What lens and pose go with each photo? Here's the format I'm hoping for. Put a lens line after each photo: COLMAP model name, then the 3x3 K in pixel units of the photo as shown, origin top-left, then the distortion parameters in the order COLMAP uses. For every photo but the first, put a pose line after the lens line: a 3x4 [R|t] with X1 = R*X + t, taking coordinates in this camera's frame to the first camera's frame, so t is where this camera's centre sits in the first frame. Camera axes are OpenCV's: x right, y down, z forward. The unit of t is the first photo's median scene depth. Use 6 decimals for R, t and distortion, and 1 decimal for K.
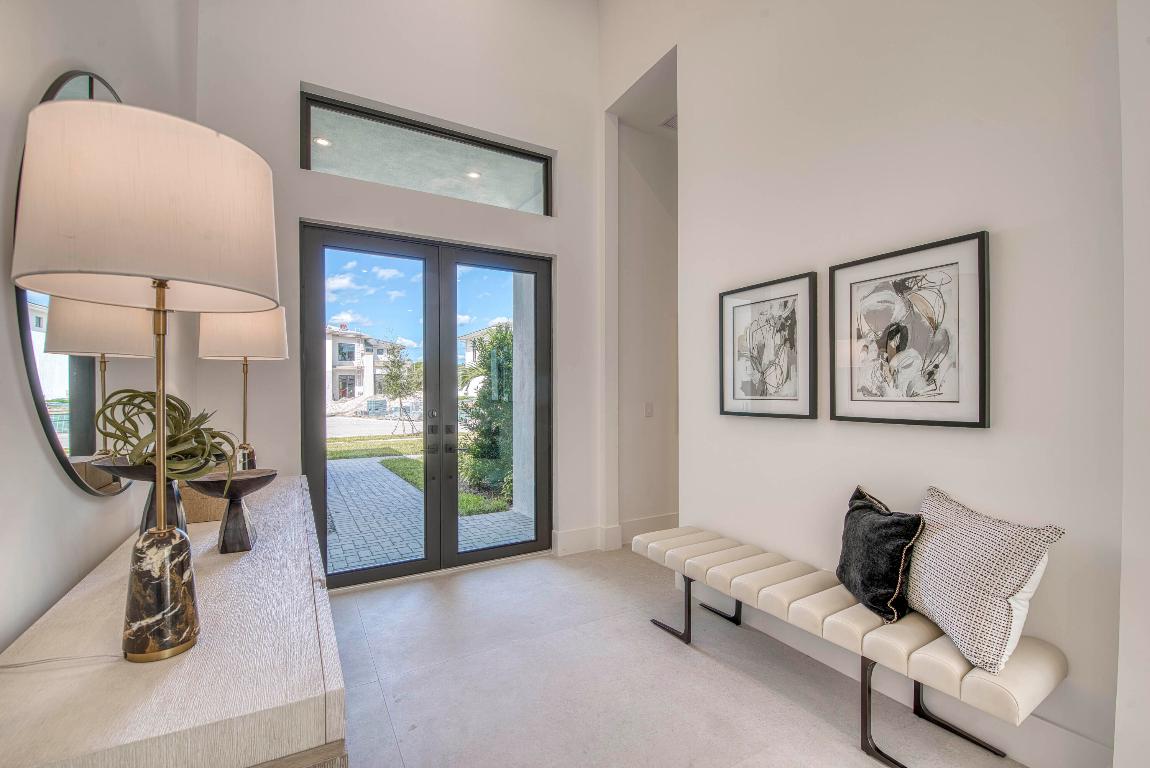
lens RADIAL K [[495.6, 0, 577.6], [0, 495.6, 388.9], [0, 0, 1]] dist [-0.017746, -0.000633]
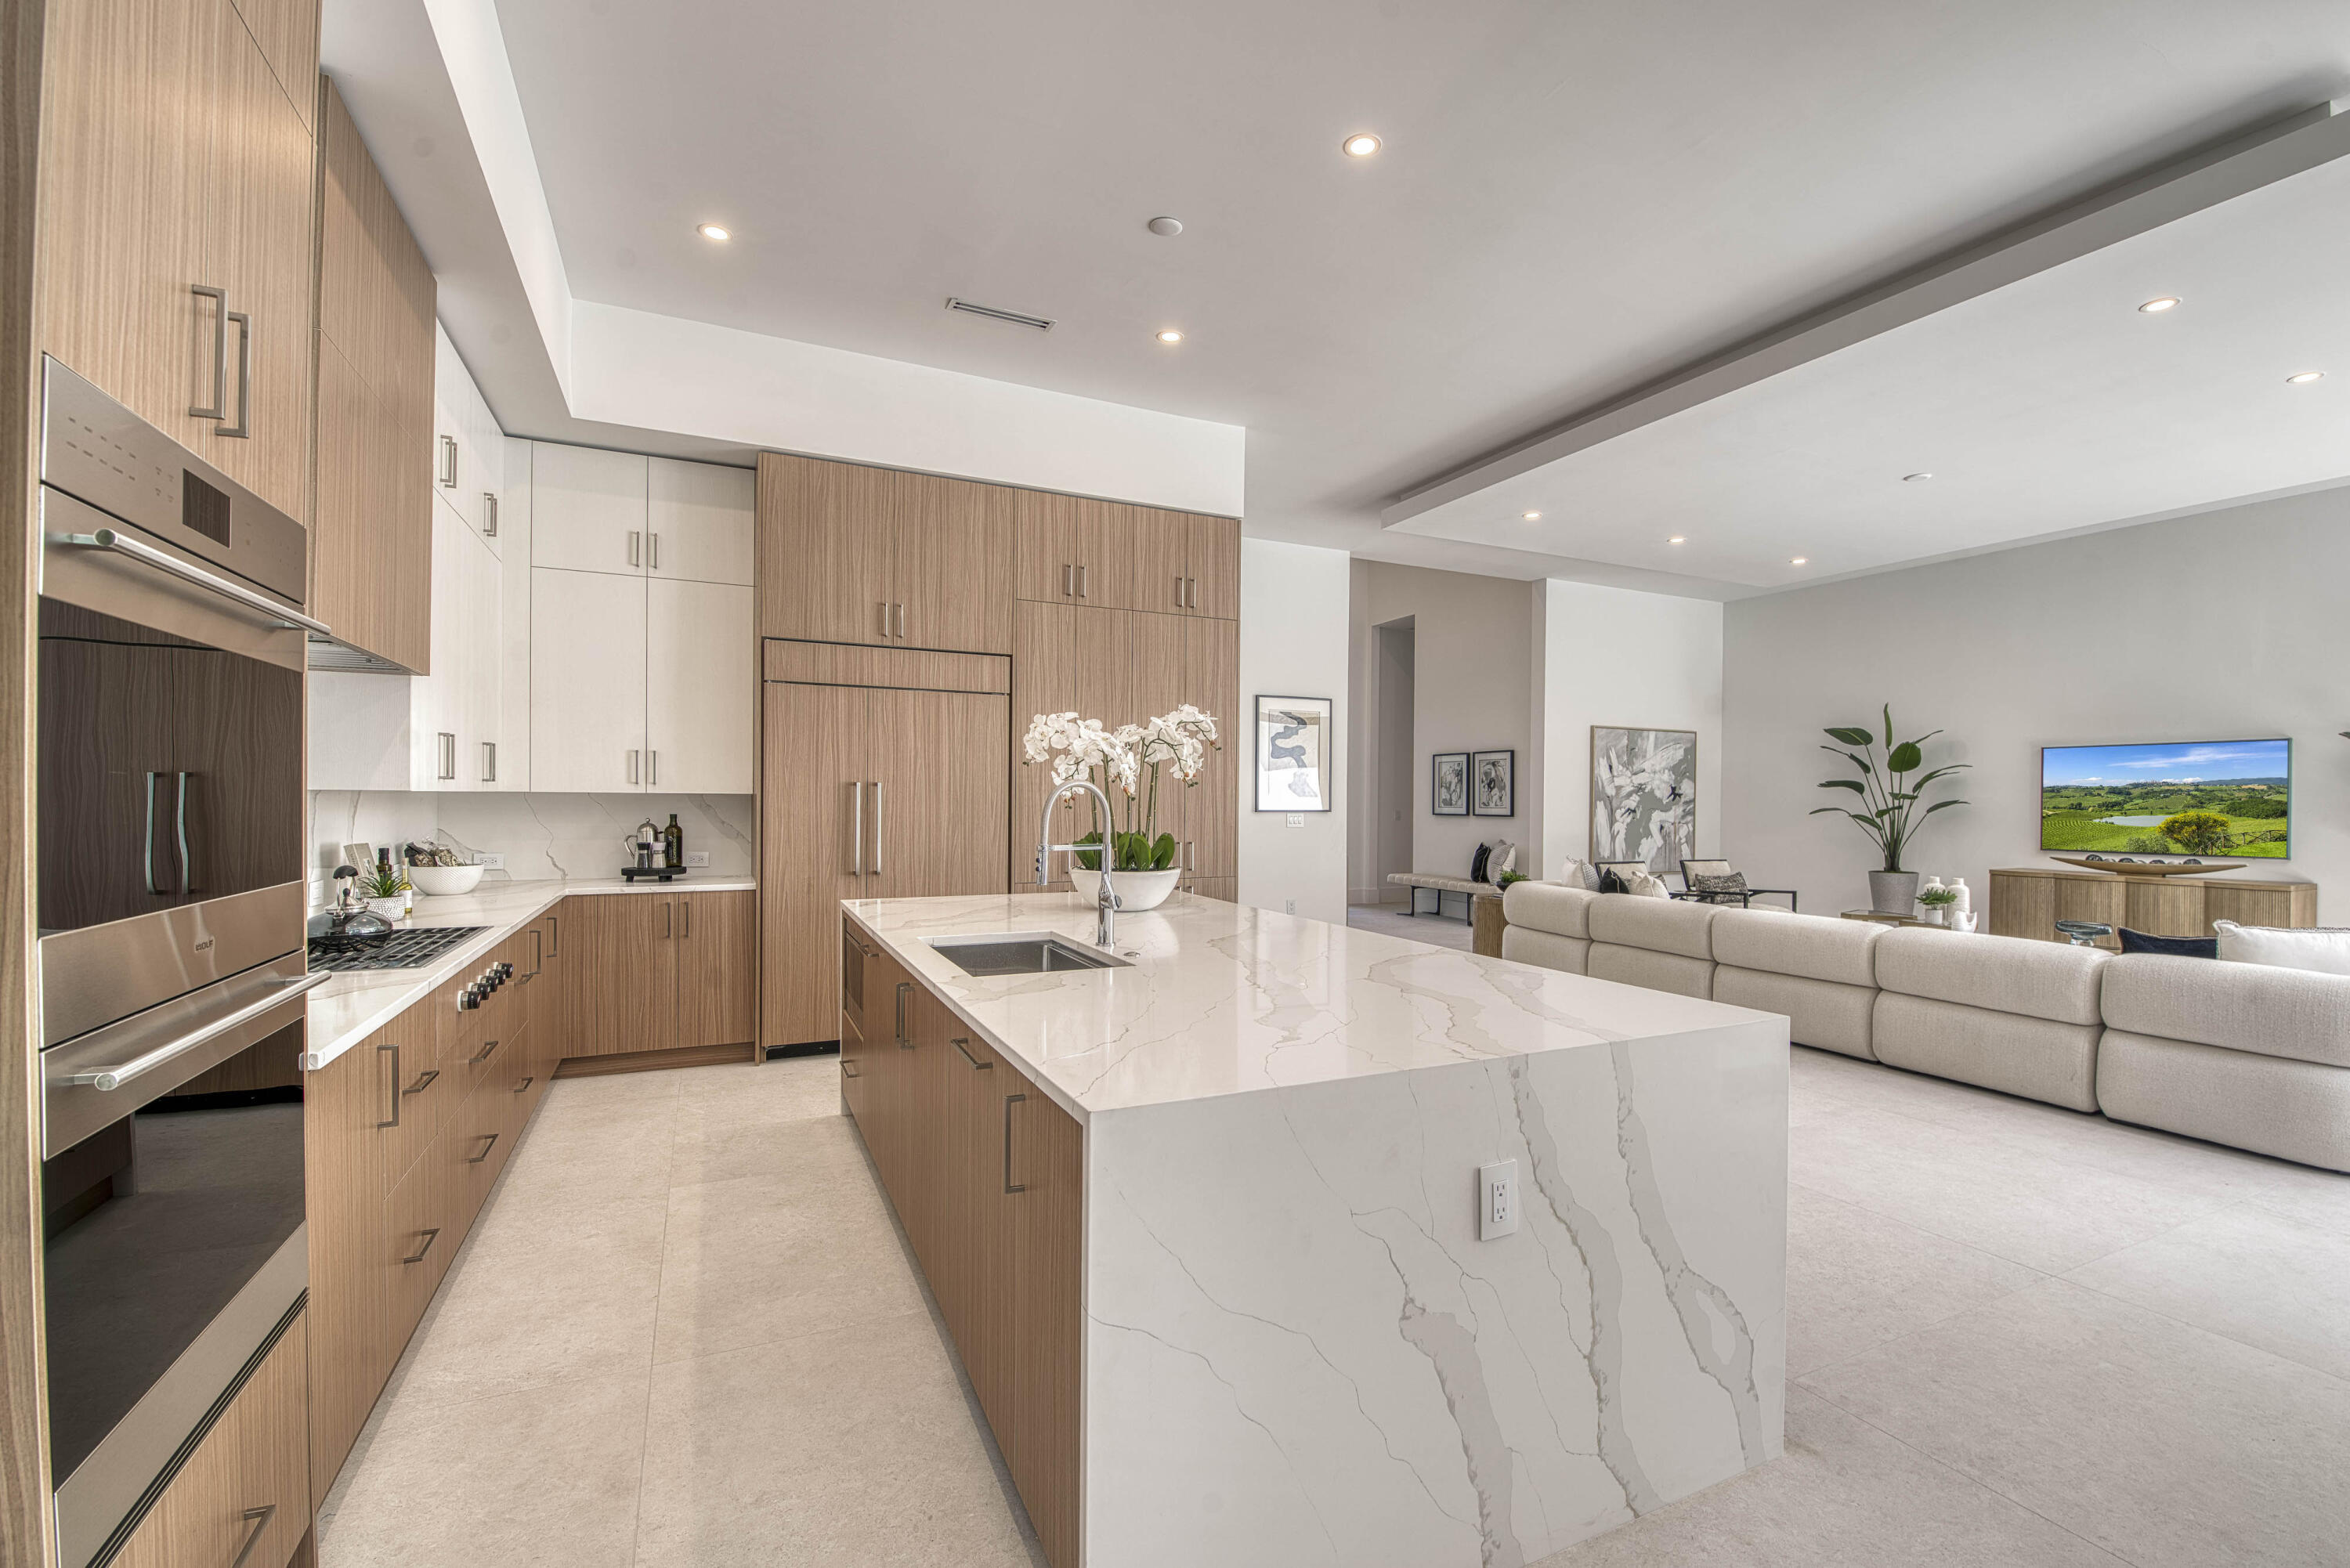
lens RADIAL K [[1012.7, 0, 1168.7], [0, 1012.7, 795.3], [0, 0, 1]] dist [-0.017746, -0.000633]
pose [[0.995710, 0.010491, -0.091933, -0.493578], [-0.010686, 0.999942, -0.001623, -0.012028], [0.091911, 0.002598, 0.995764, -3.918588]]
